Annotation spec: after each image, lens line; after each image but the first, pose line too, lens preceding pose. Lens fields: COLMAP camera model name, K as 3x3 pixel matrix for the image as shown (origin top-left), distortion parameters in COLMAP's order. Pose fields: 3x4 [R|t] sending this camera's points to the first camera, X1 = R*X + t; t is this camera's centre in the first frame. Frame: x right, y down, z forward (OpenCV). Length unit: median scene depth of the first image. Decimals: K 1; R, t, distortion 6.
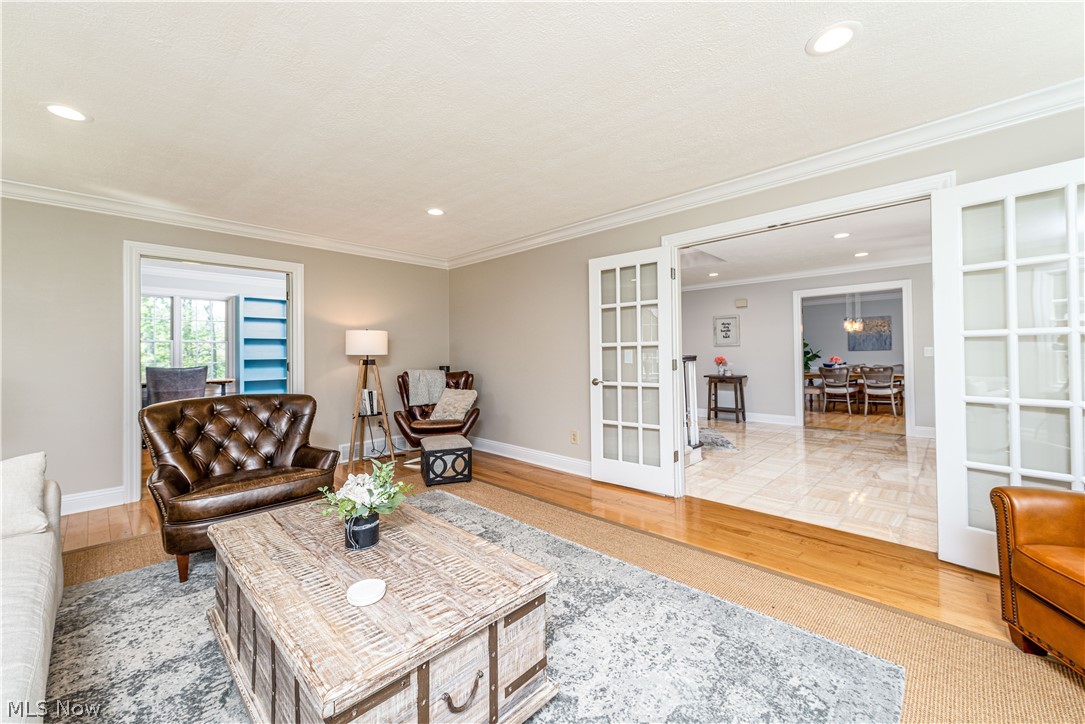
lens RADIAL K [[428.5, 0, 540.9], [0, 428.5, 357.9], [0, 0, 1]] dist [0.003907, -0.000286]
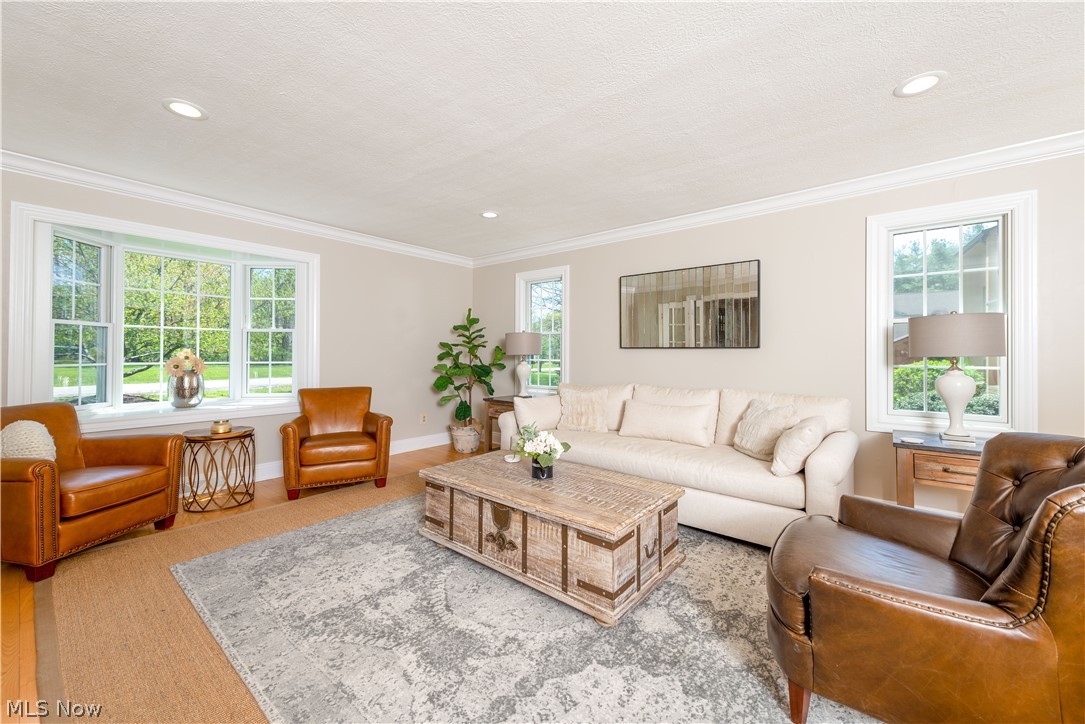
lens RADIAL K [[428.5, 0, 538.3], [0, 428.5, 354.1], [0, 0, 1]] dist [0.003907, -0.000286]
pose [[-0.997501, 0.006135, -0.070390, -0.259186], [0.006228, 0.999980, -0.001104, 0.004271], [0.070382, -0.001540, -0.997519, 2.146147]]
